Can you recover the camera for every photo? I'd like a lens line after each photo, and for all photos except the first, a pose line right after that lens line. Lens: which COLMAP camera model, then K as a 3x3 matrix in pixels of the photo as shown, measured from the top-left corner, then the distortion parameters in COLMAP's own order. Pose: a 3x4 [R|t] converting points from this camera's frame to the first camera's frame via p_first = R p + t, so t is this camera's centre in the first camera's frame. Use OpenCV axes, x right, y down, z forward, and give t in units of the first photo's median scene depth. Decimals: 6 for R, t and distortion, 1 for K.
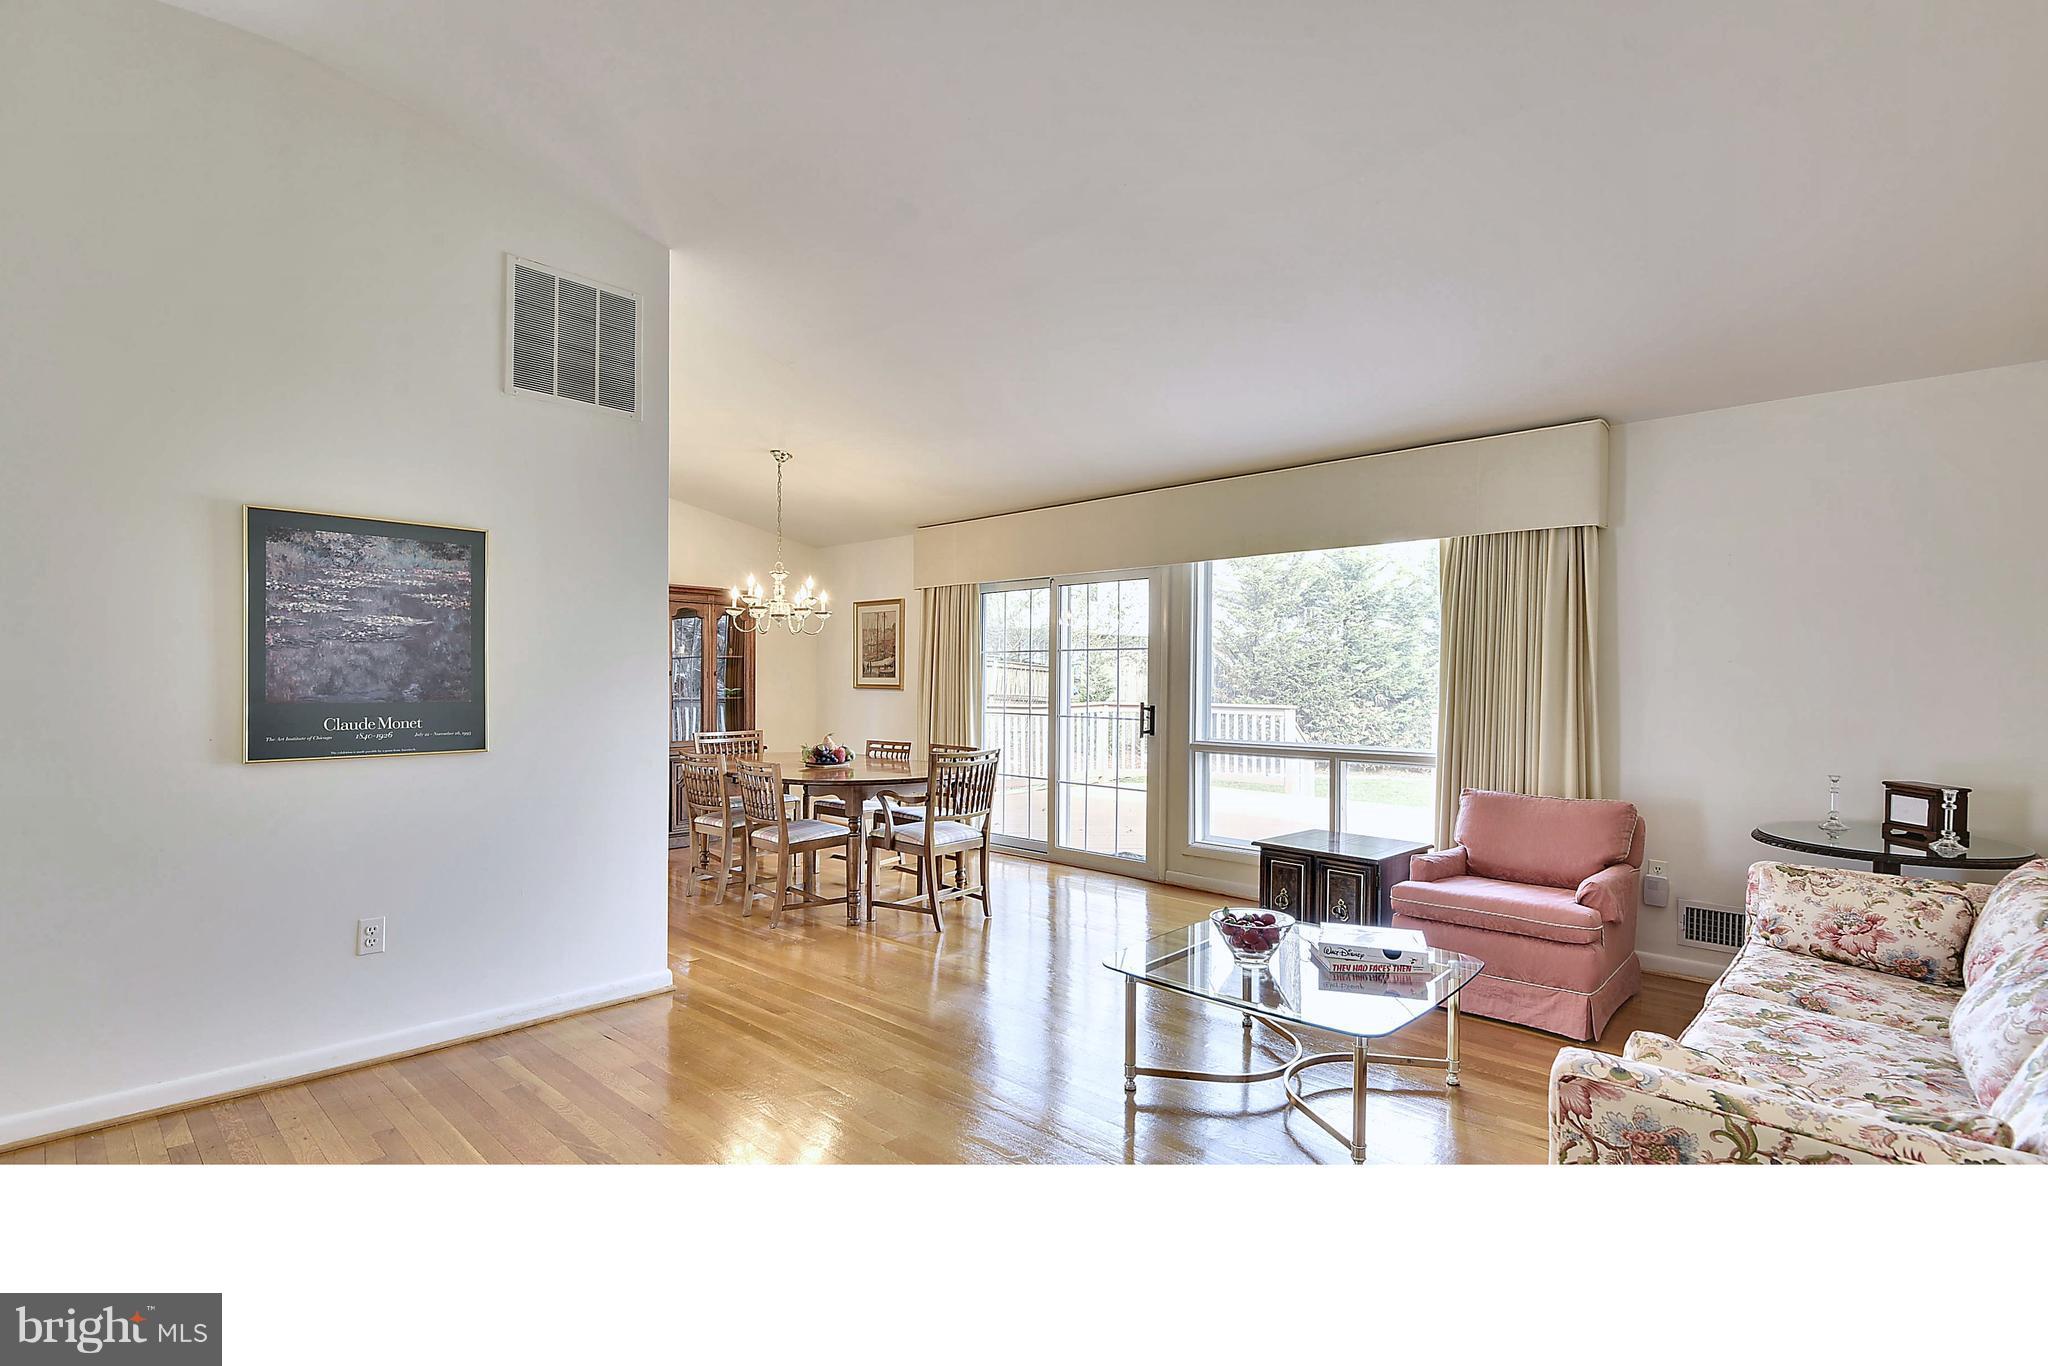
lens RADIAL K [[930.6, 0, 1032.2], [0, 930.6, 700.2], [0, 0, 1]] dist [0.000286, -0.034616]
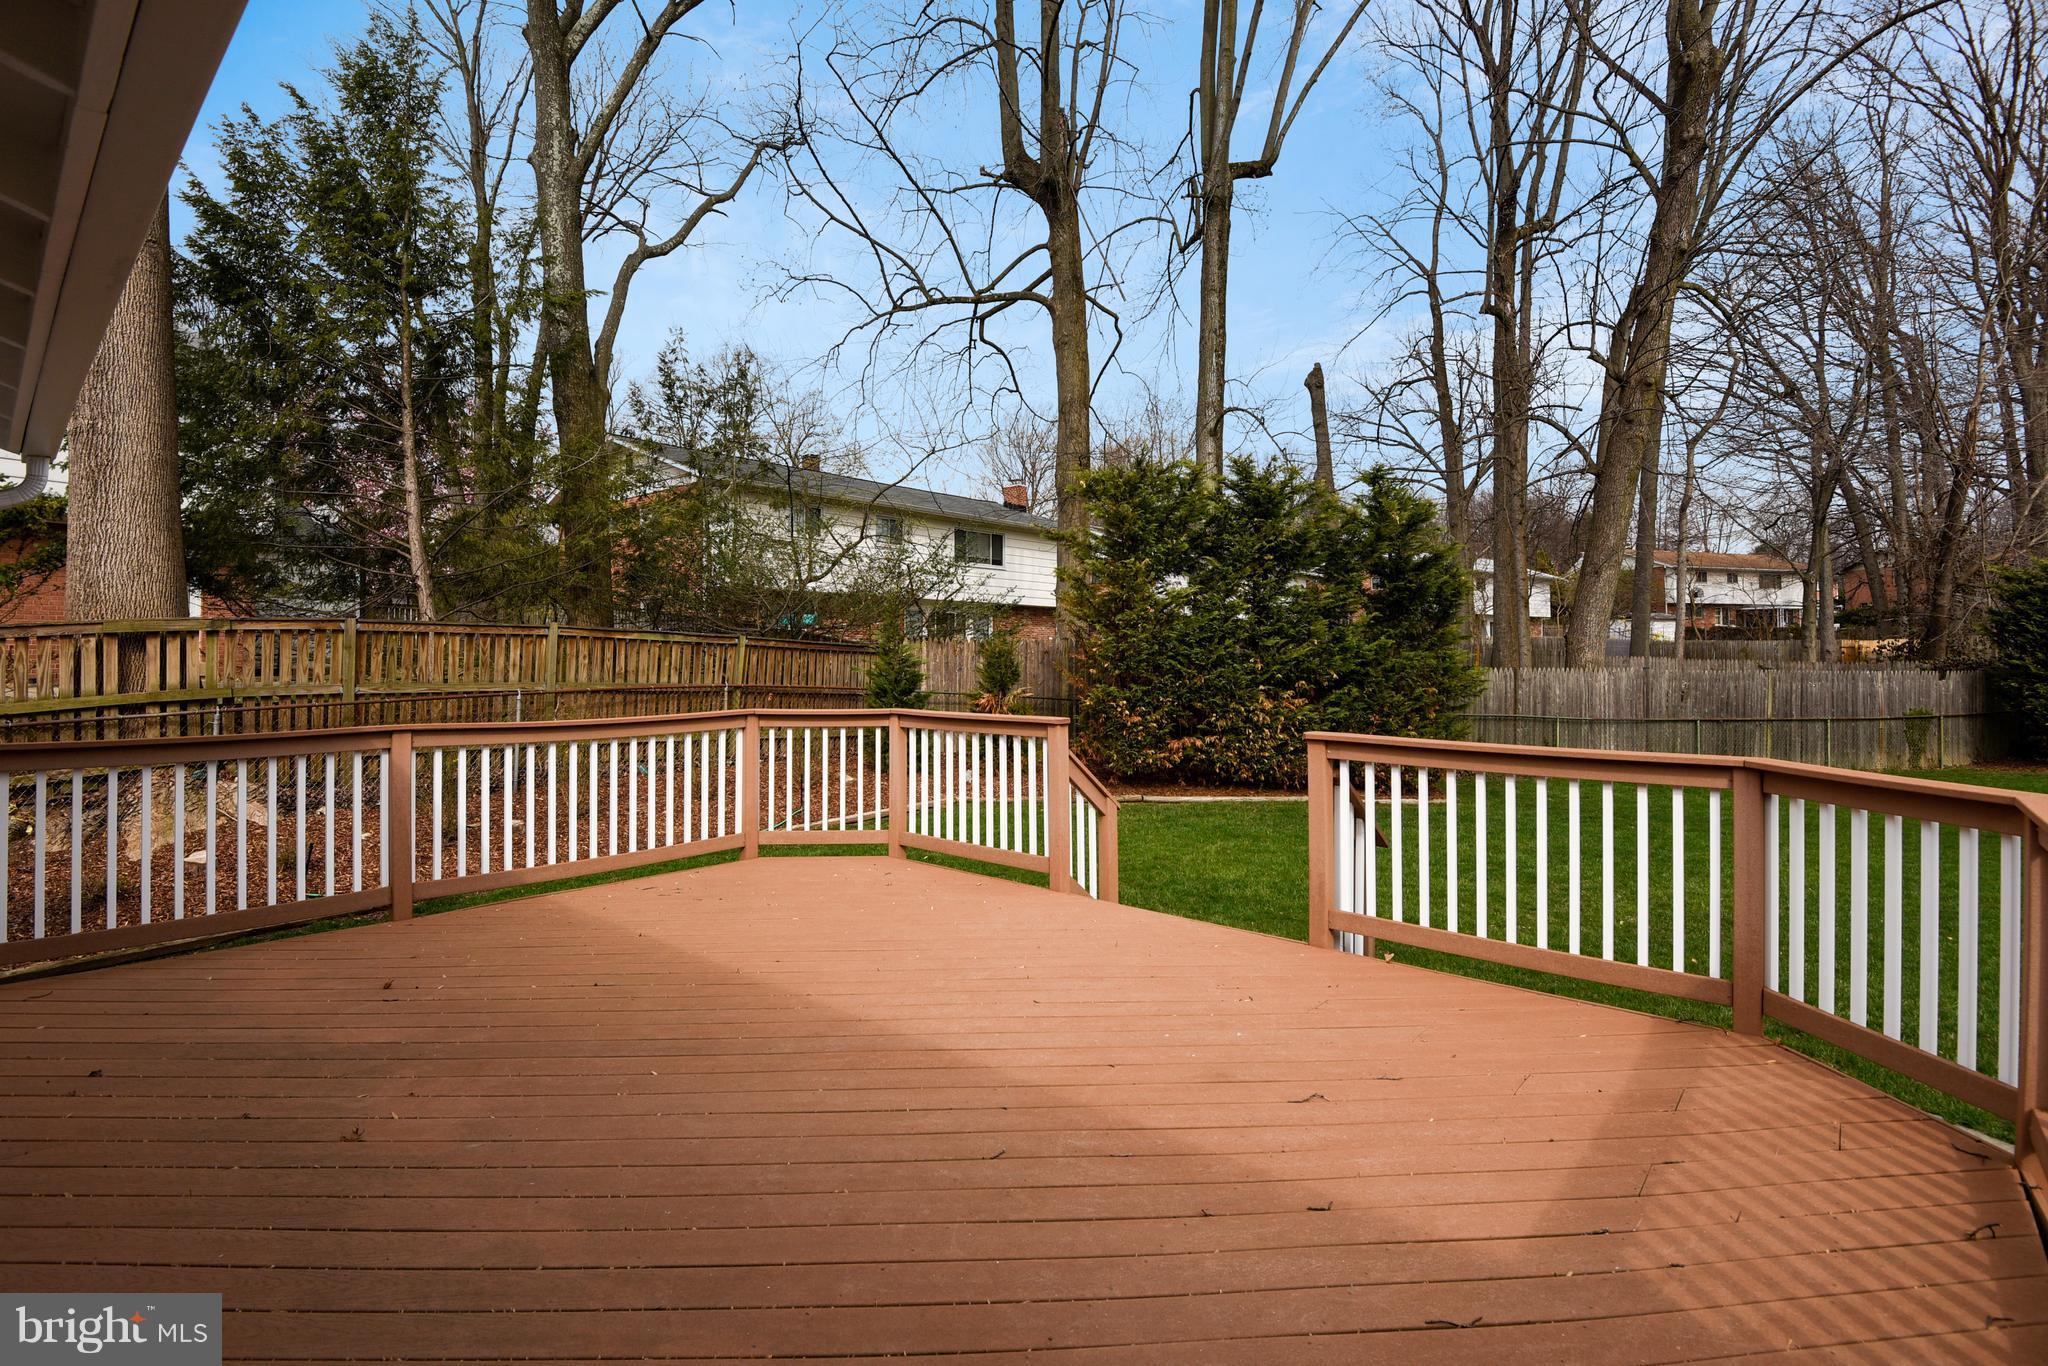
lens RADIAL K [[977.2, 0, 1031.1], [0, 977.2, 646.3], [0, 0, 1]] dist [-0.000727, -0.018887]
pose [[0.999218, -0.004941, 0.039222, 0.389557], [0.006183, 0.999481, -0.031612, -0.028313], [-0.039046, 0.031830, 0.998730, 0.748309]]
